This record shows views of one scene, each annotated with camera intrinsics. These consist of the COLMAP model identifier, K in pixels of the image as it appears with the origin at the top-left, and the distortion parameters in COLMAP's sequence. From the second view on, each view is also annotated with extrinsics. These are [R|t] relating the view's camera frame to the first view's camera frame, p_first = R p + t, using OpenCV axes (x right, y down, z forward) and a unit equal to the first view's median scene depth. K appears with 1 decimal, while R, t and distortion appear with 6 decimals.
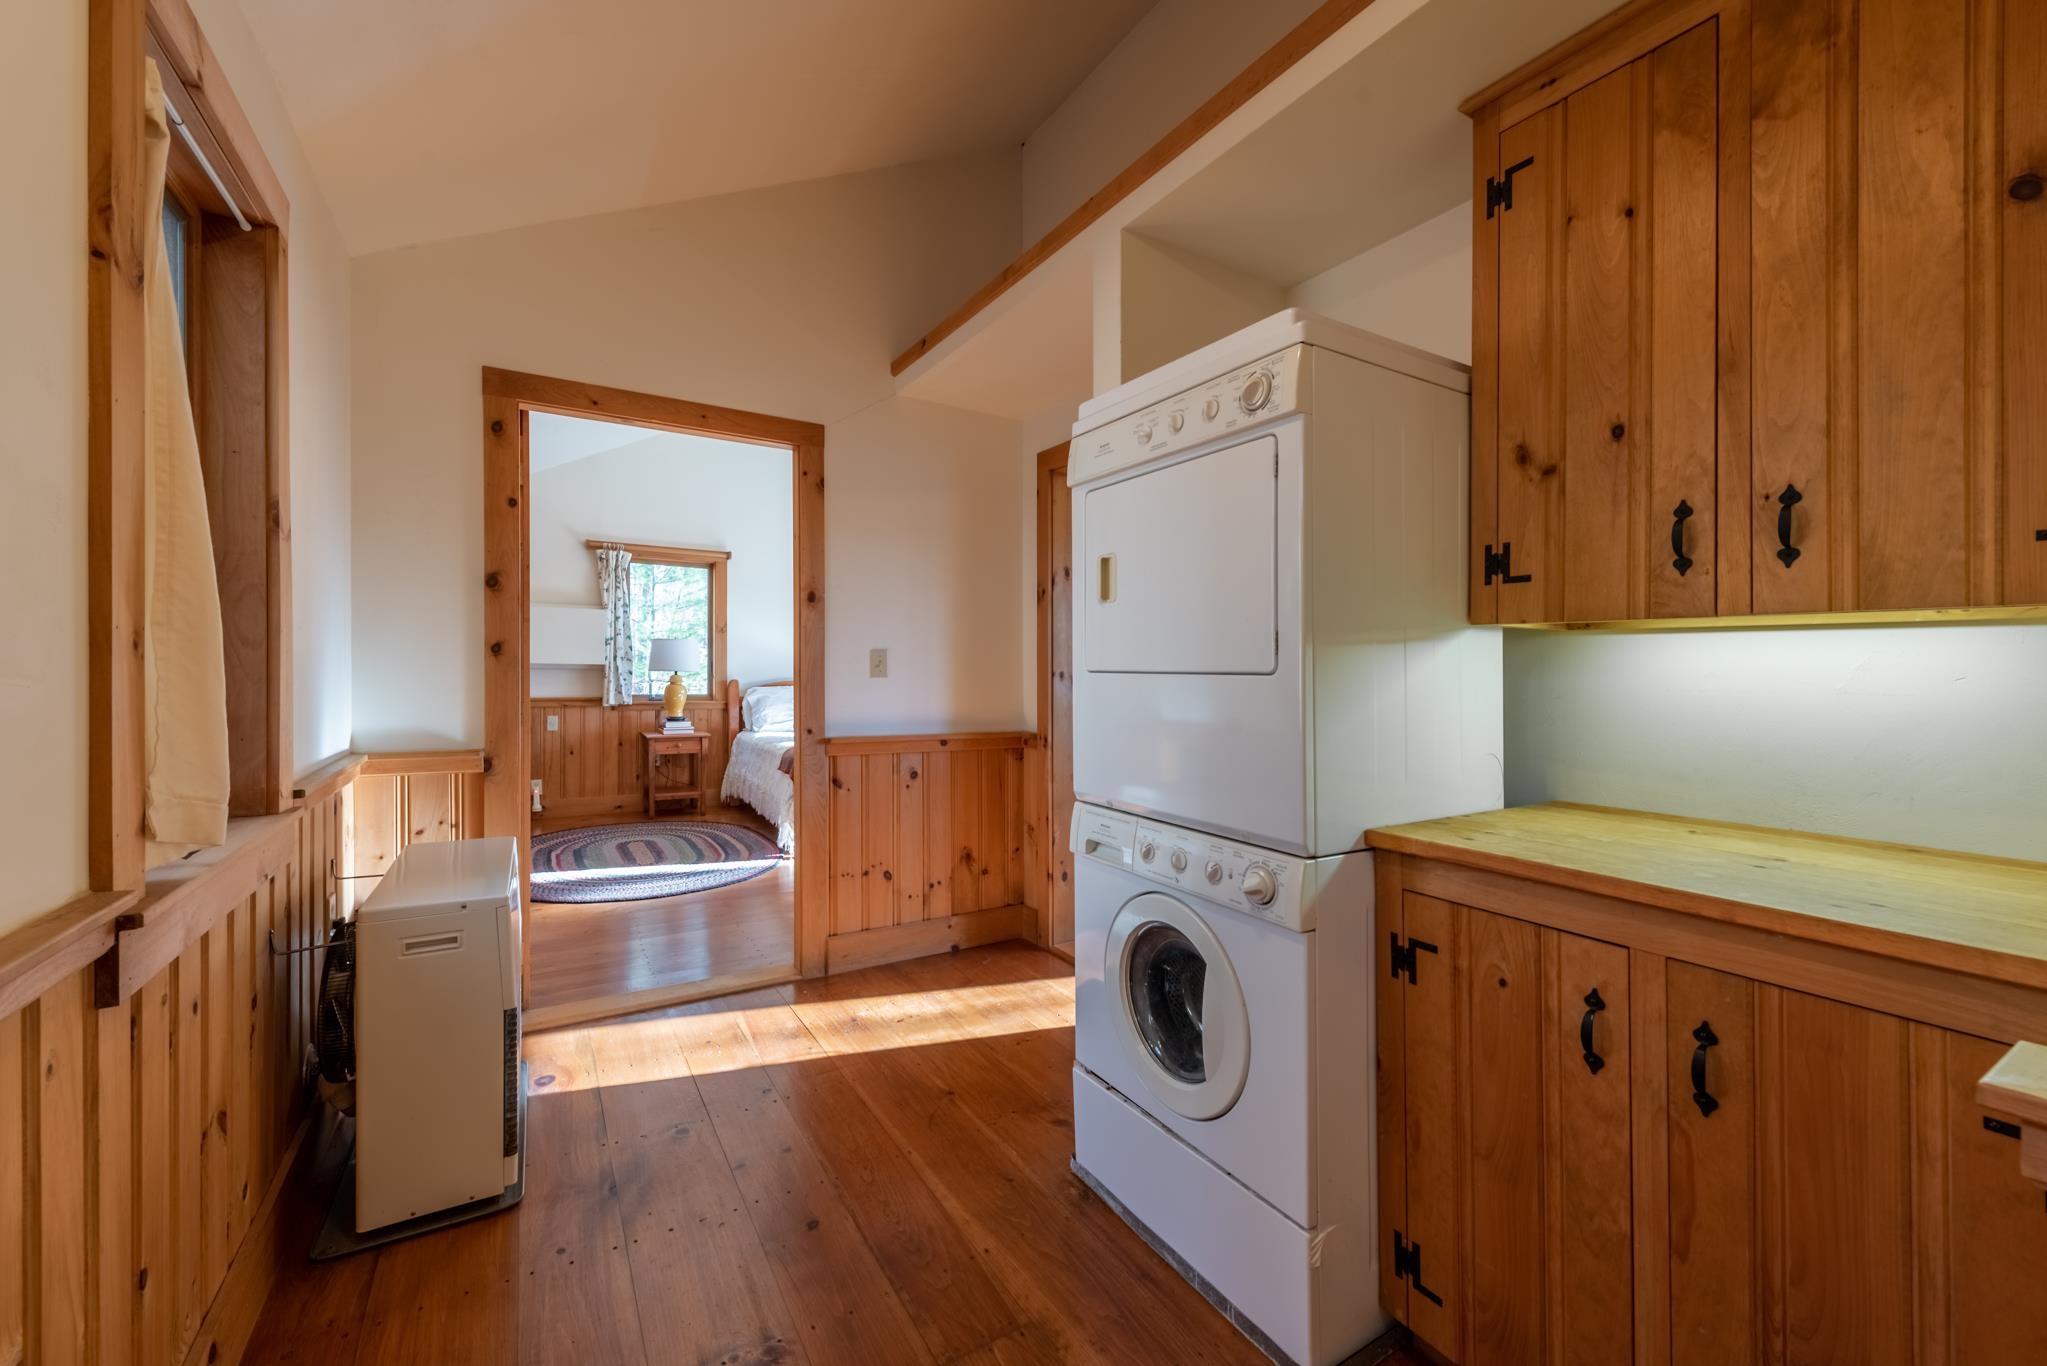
lens RADIAL K [[807.8, 0, 1018.8], [0, 807.8, 660.2], [0, 0, 1]] dist [0.001413, -0.000045]
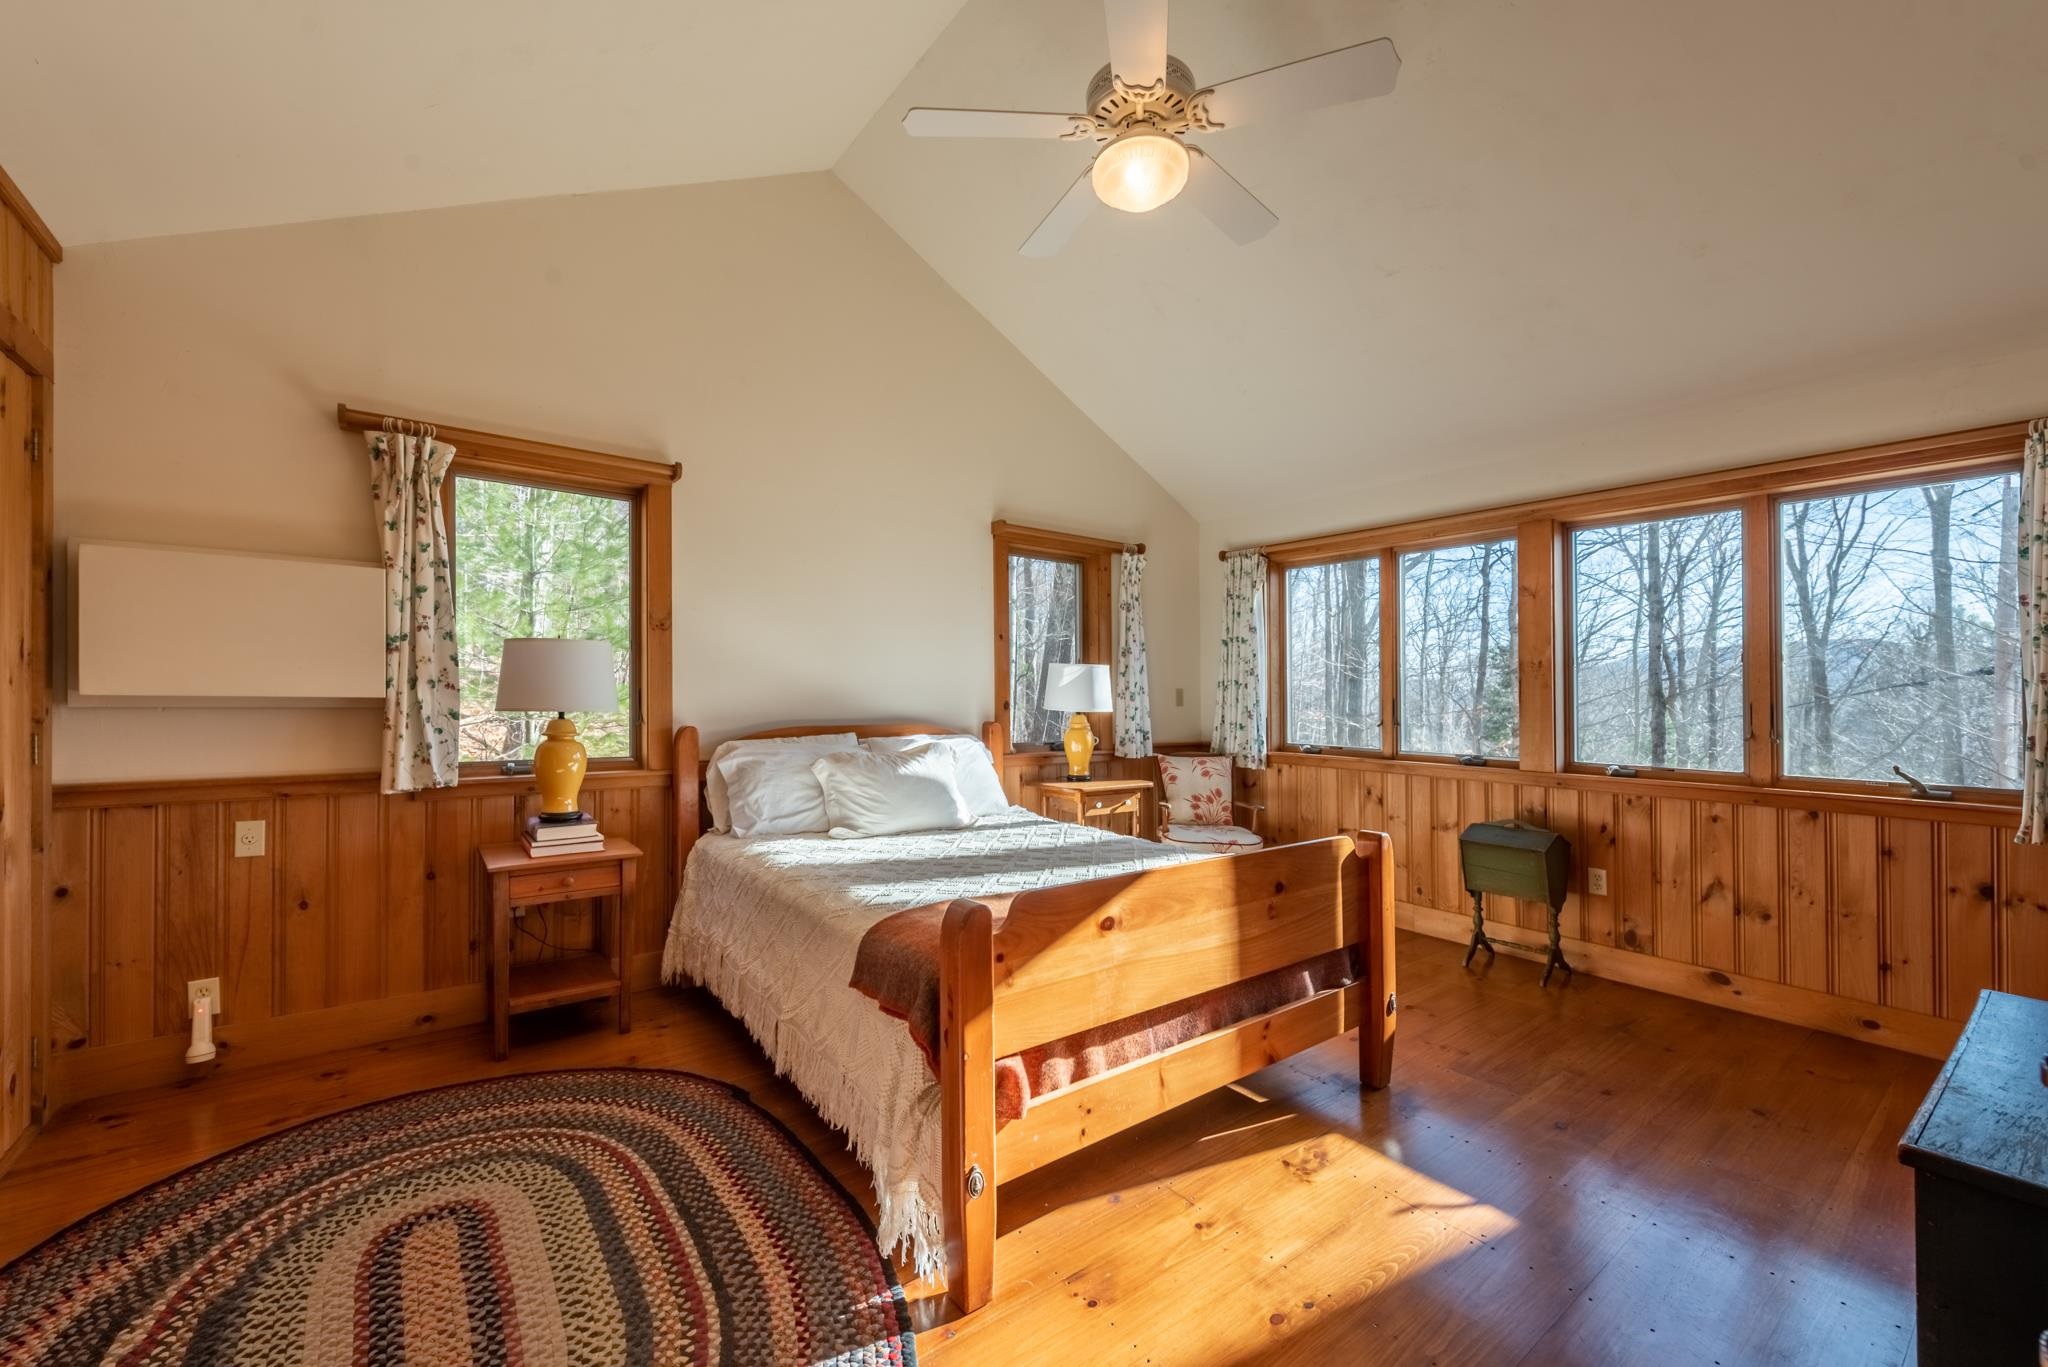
lens RADIAL K [[823.3, 0, 1024.0], [0, 823.3, 683.5], [0, 0, 1]] dist [0.000524, -0.000126]
pose [[0.994714, -0.004359, 0.102595, -0.217958], [0.004801, 0.999980, -0.004055, 0.001377], [-0.102576, 0.004526, 0.994715, 0.524868]]
